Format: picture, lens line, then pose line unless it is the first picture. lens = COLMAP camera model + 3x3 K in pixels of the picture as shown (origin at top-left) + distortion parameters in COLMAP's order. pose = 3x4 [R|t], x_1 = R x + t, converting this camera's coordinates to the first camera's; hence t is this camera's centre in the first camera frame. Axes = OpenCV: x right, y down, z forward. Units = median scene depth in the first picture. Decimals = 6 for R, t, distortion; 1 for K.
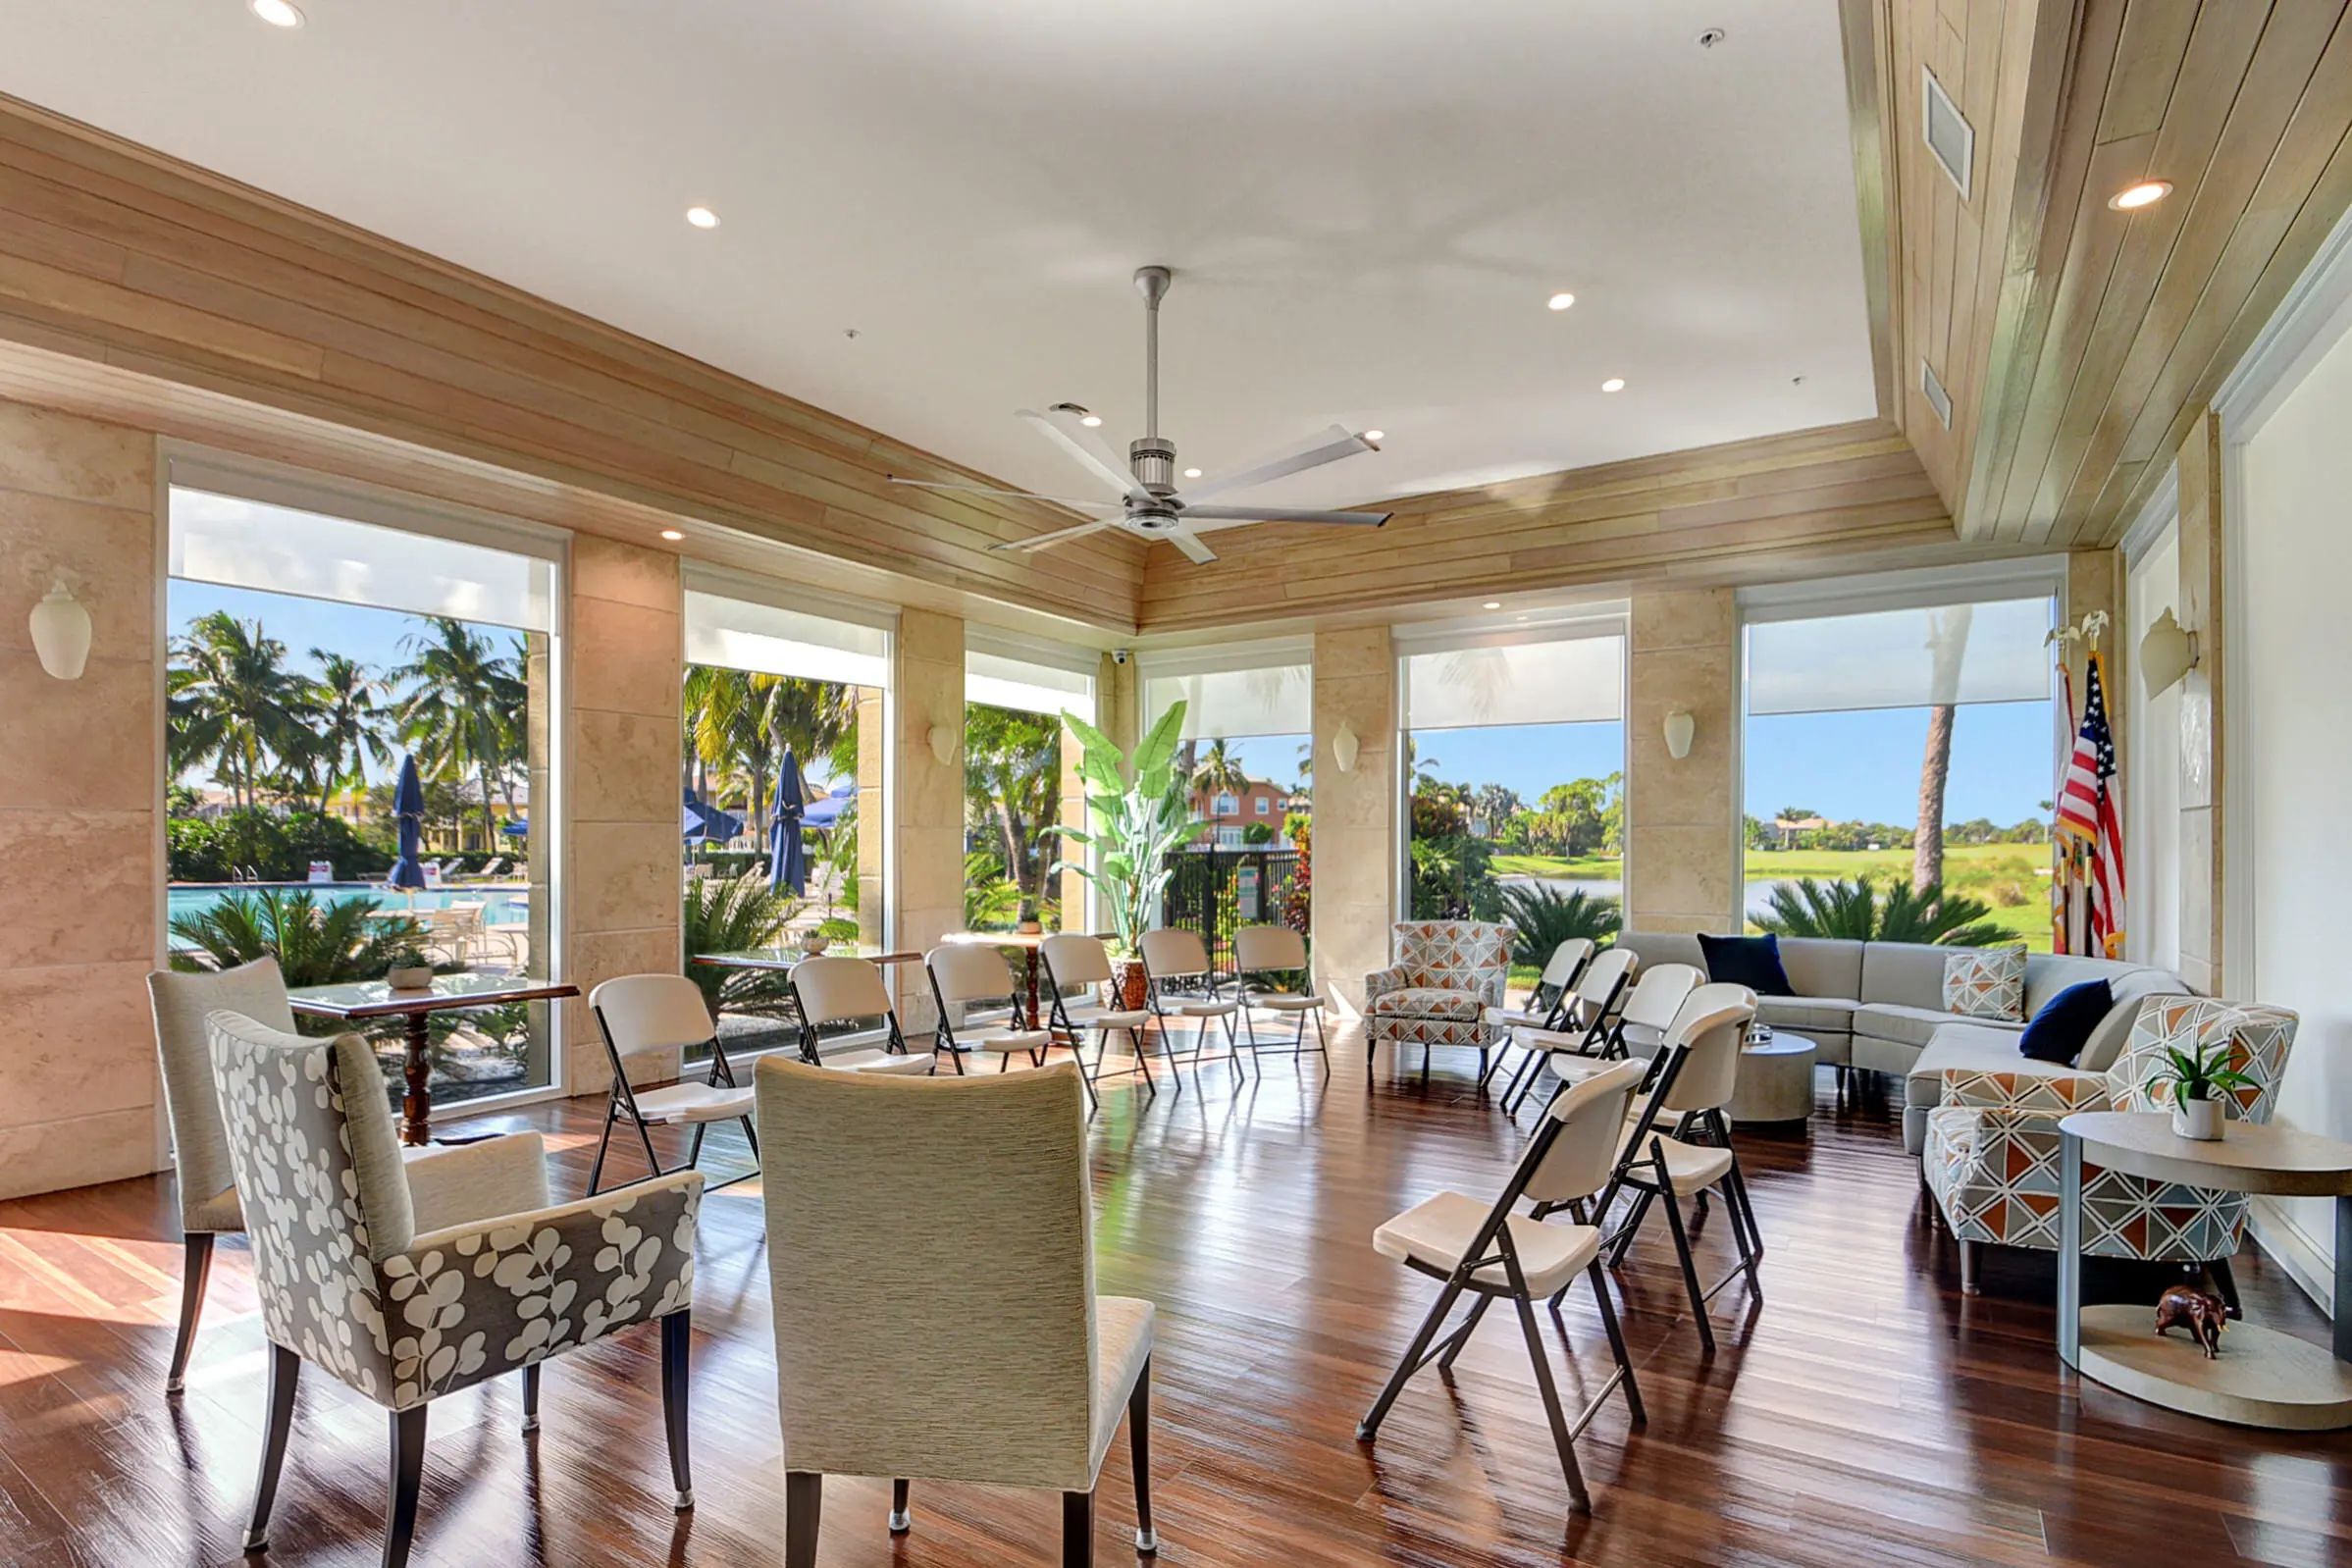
lens RADIAL K [[1154.7, 0, 1169.4], [0, 1154.7, 829.0], [0, 0, 1]] dist [0.004646, -0.015998]
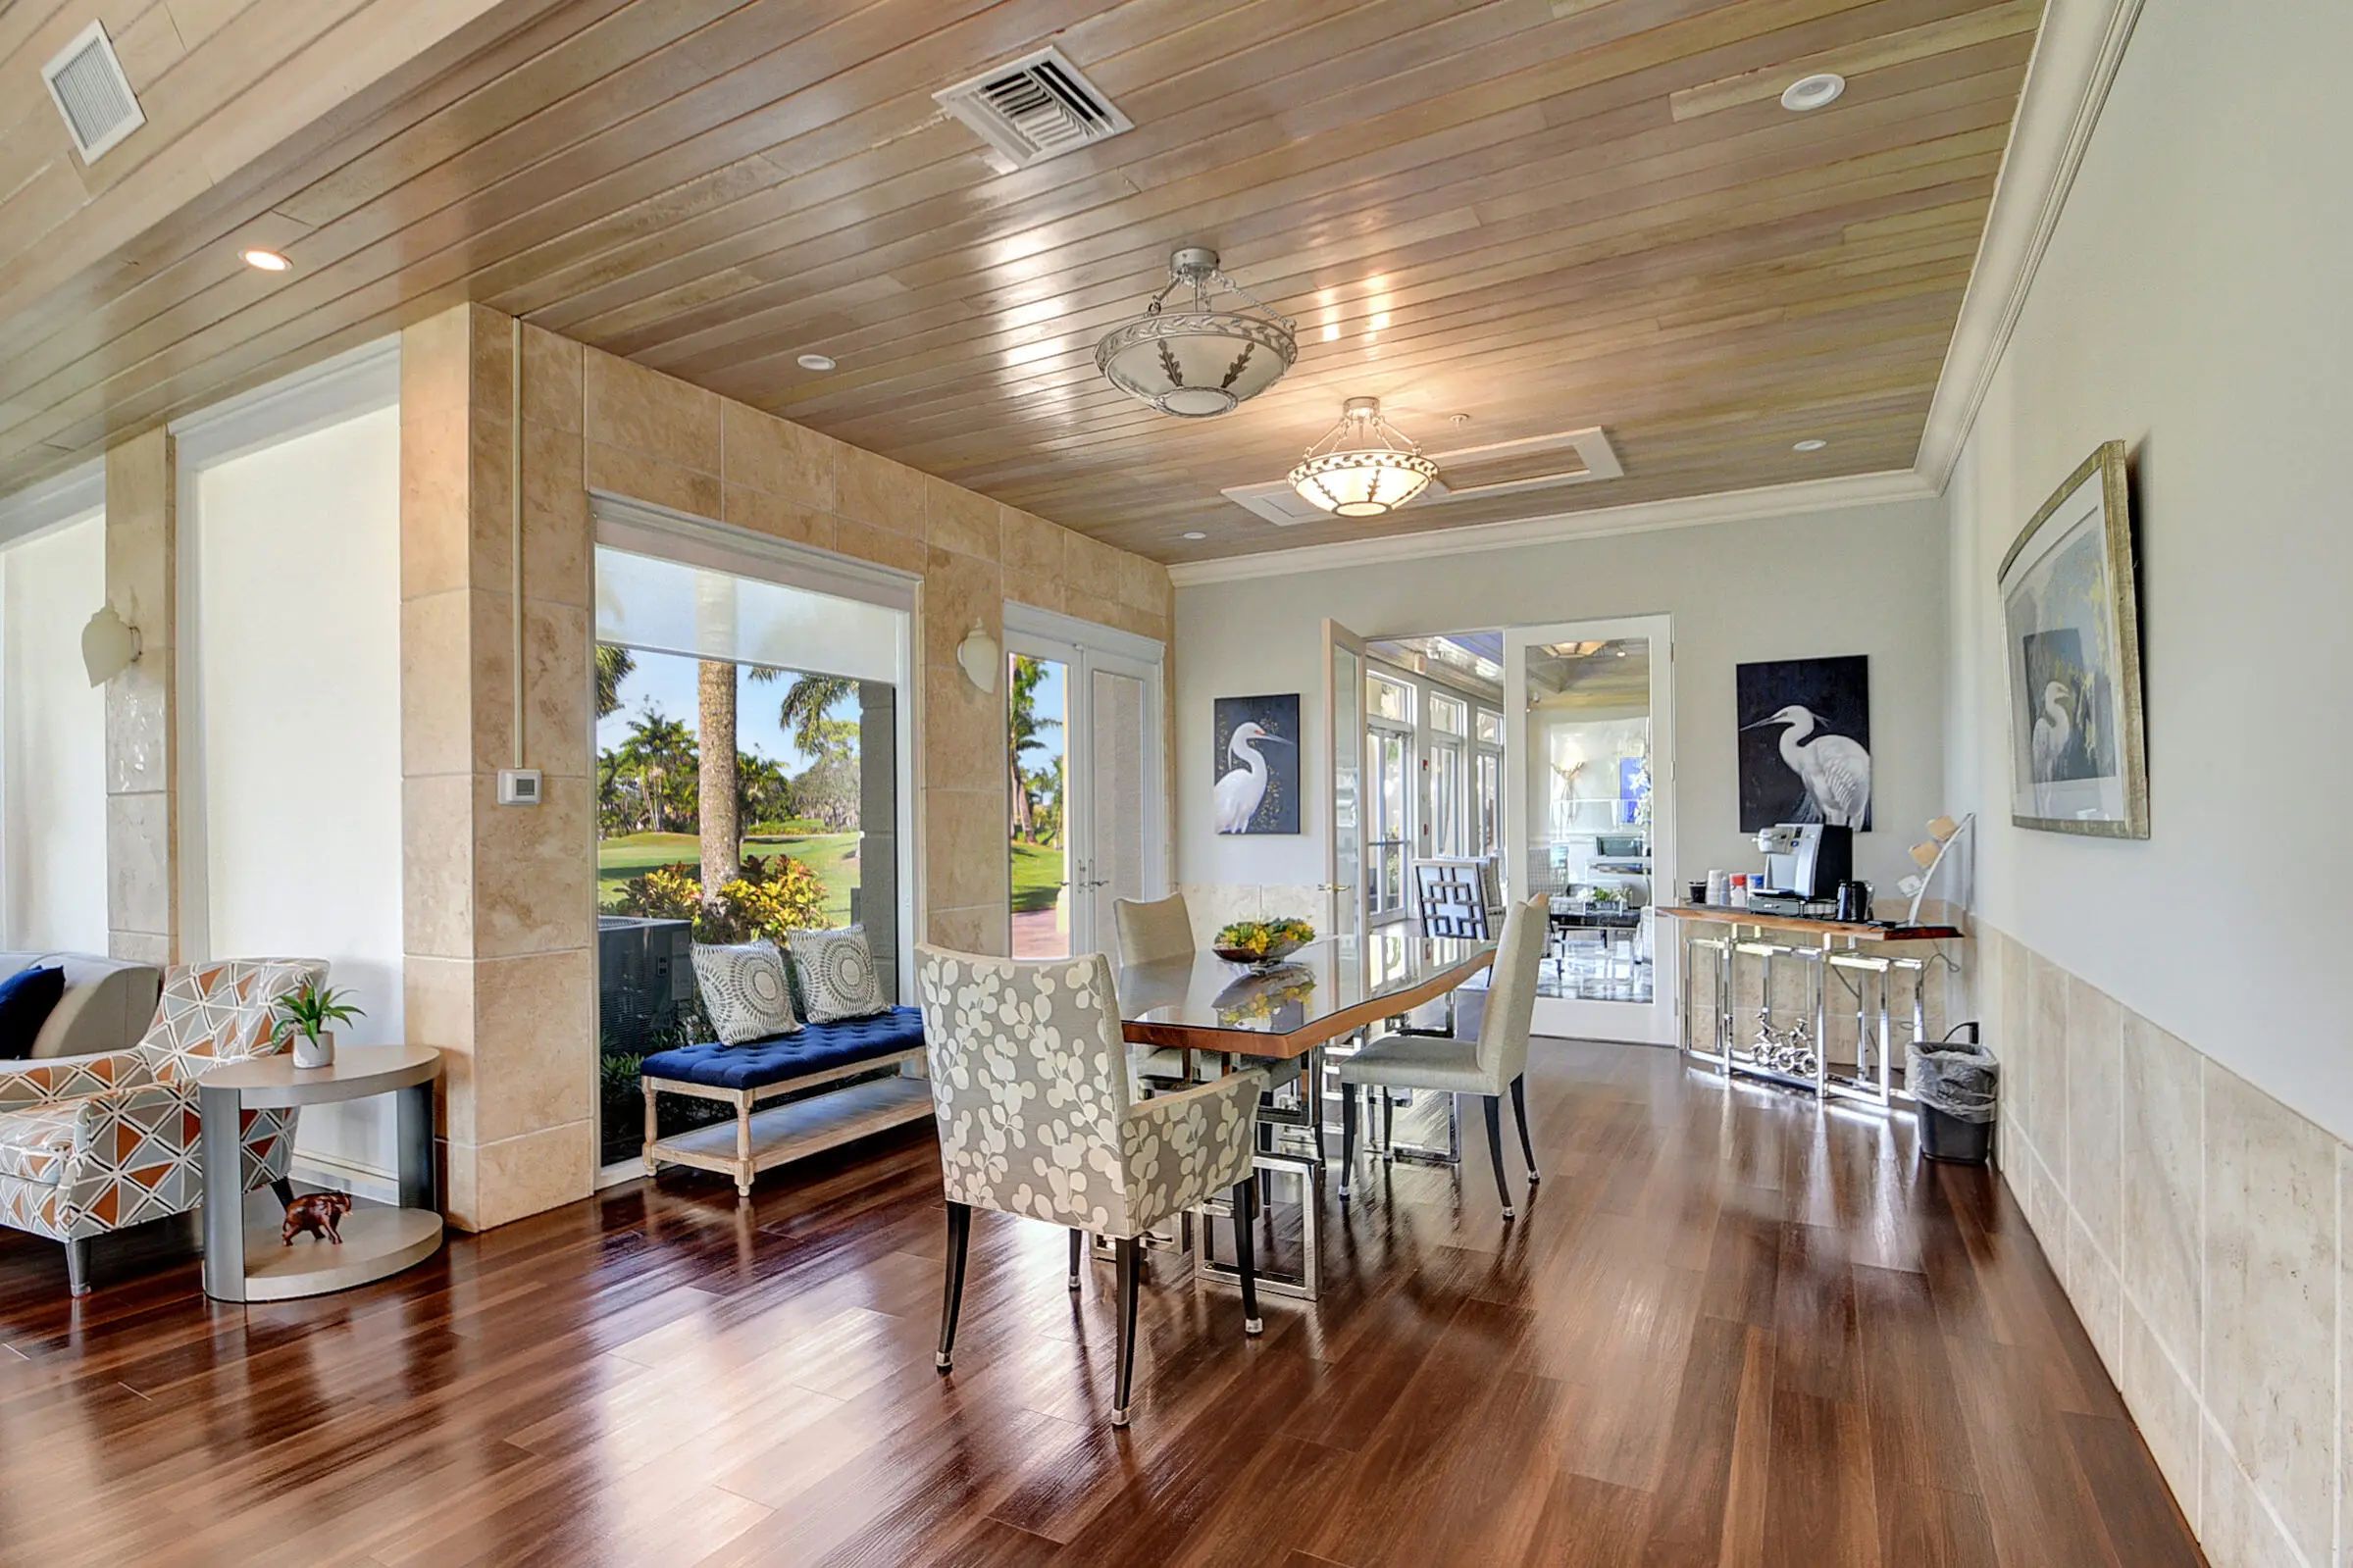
lens RADIAL K [[1155.0, 0, 1169.9], [0, 1155.0, 829.0], [0, 0, 1]] dist [0.004646, -0.015998]
pose [[-0.065342, -0.007183, 0.997837, -0.222783], [-0.000753, 0.999974, 0.007149, 0.005574], [-0.997863, -0.000284, -0.065346, 0.110698]]
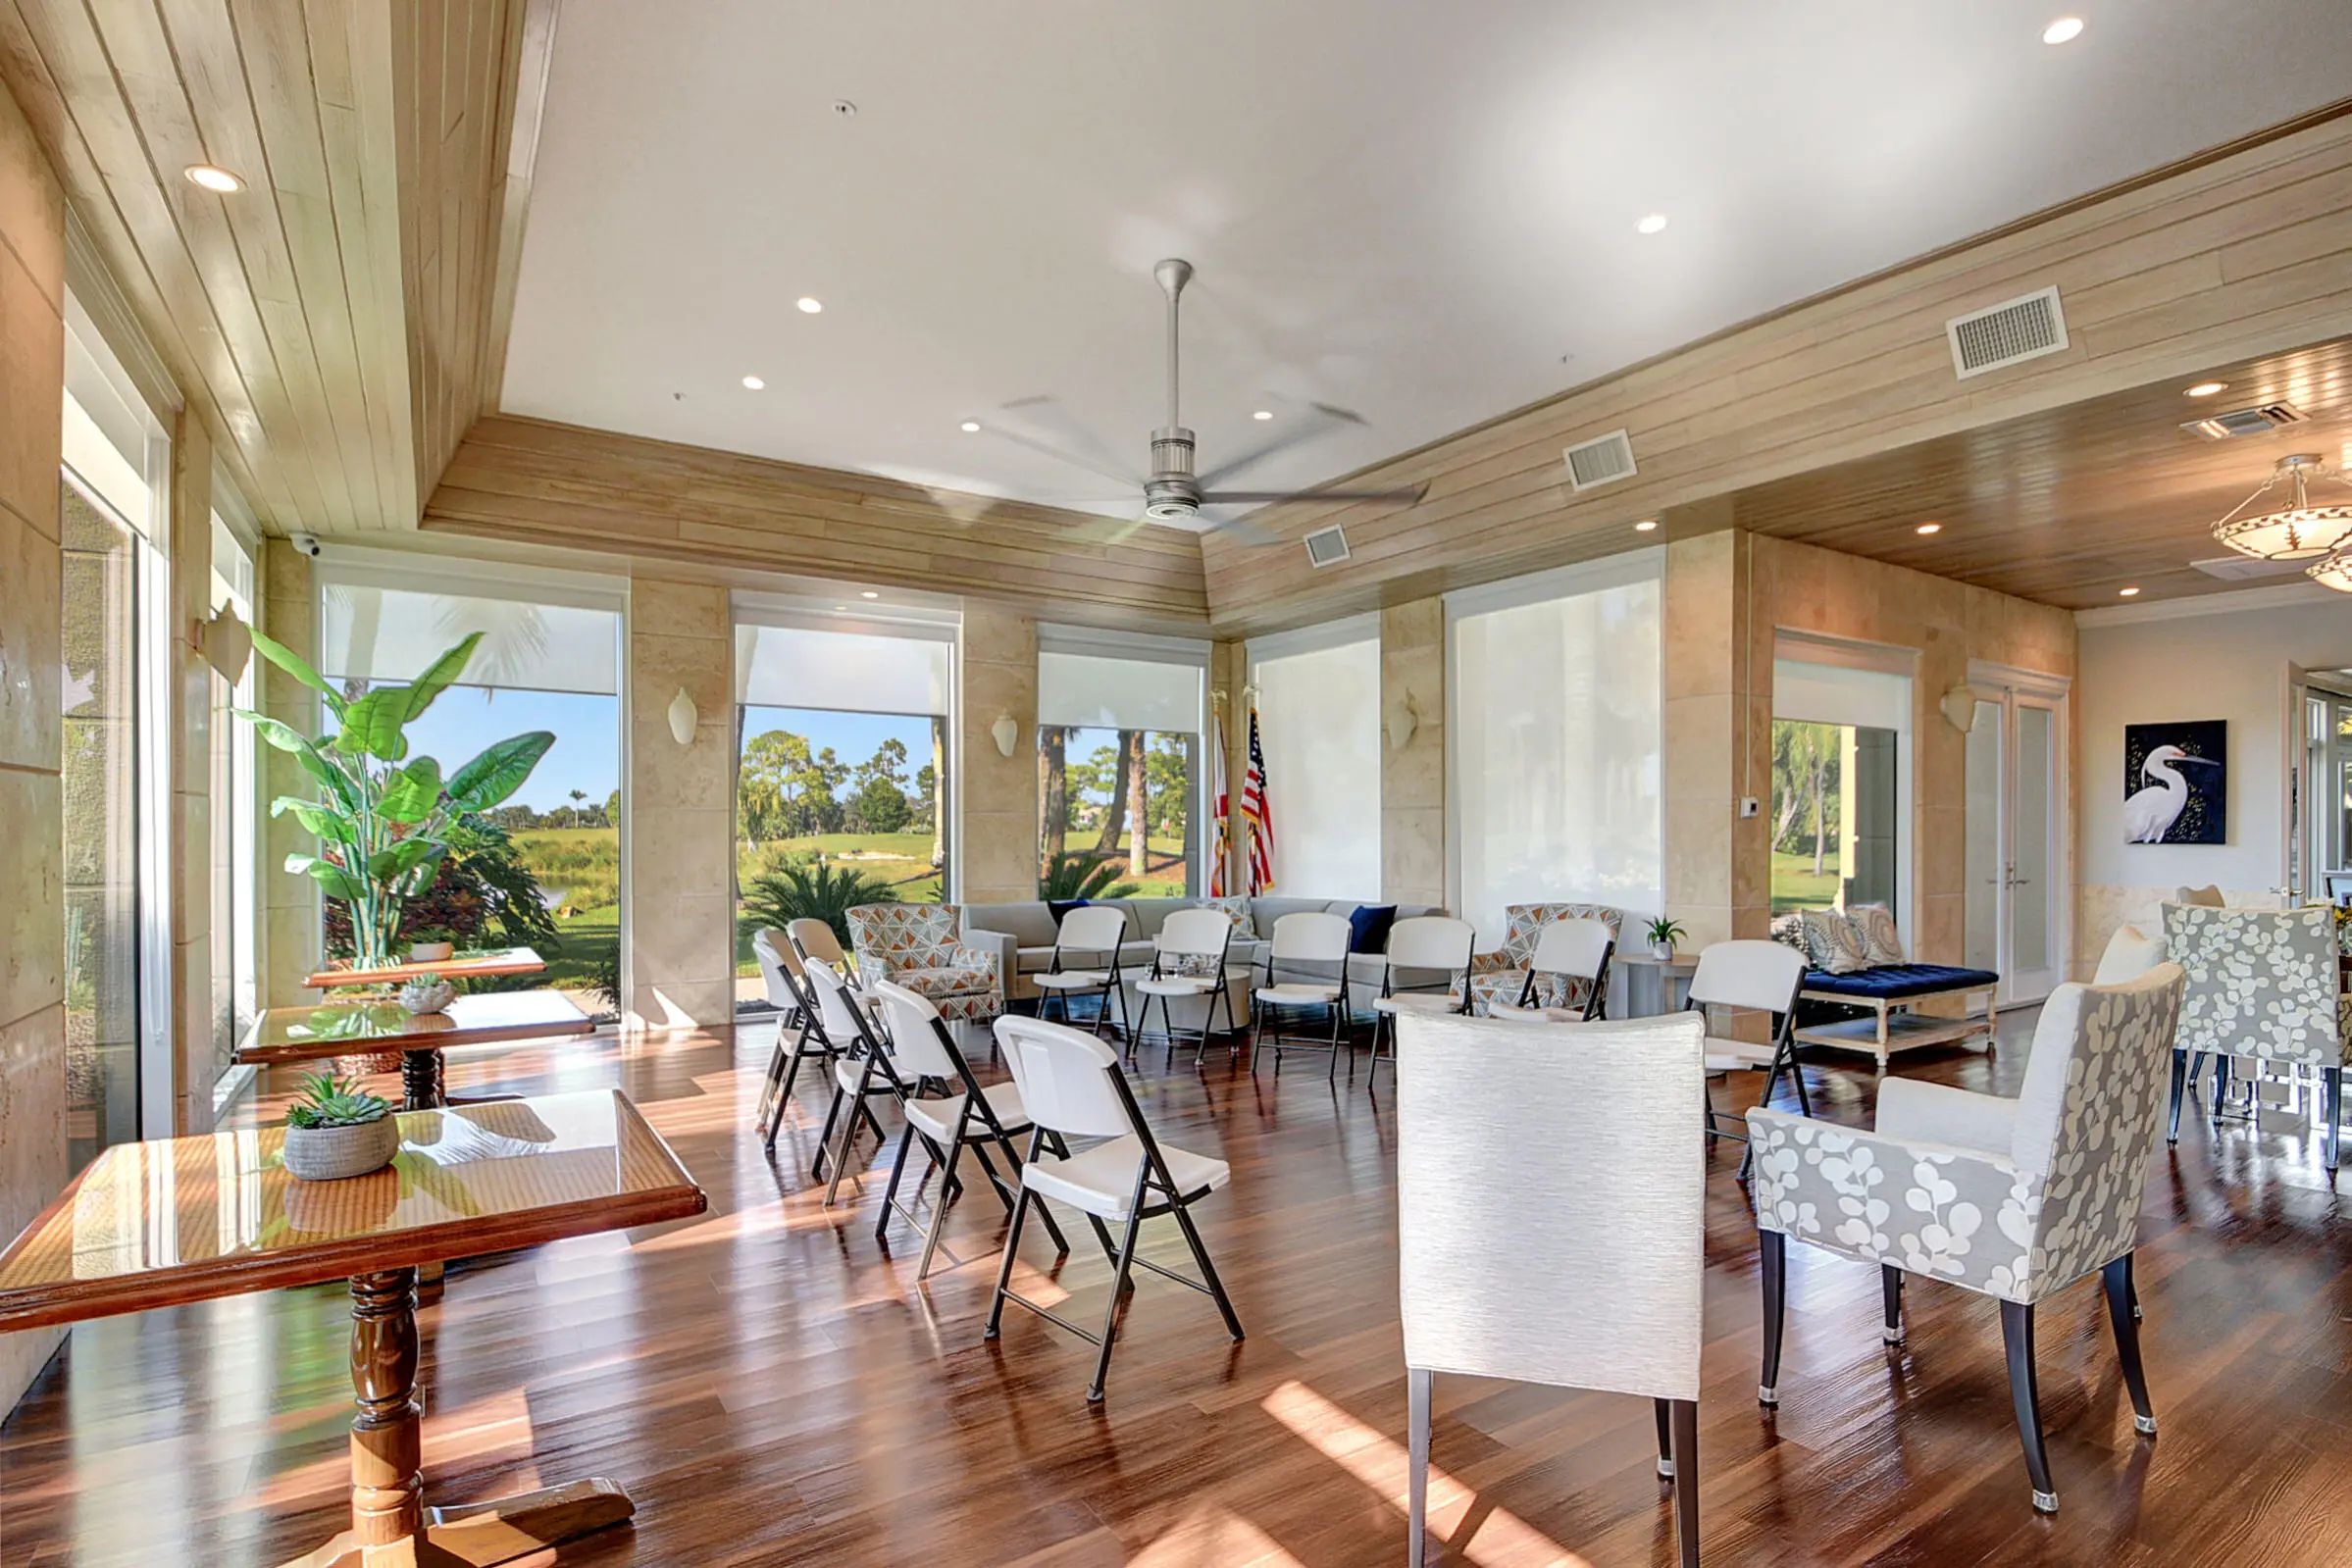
lens RADIAL K [[1154.6, 0, 1169.4], [0, 1154.6, 829.0], [0, 0, 1]] dist [0.004646, -0.015998]
pose [[0.407866, -0.001585, 0.913040, -0.721793], [-0.010462, 0.999925, 0.006410, 0.005892], [-0.912982, -0.012166, 0.407819, 0.447117]]
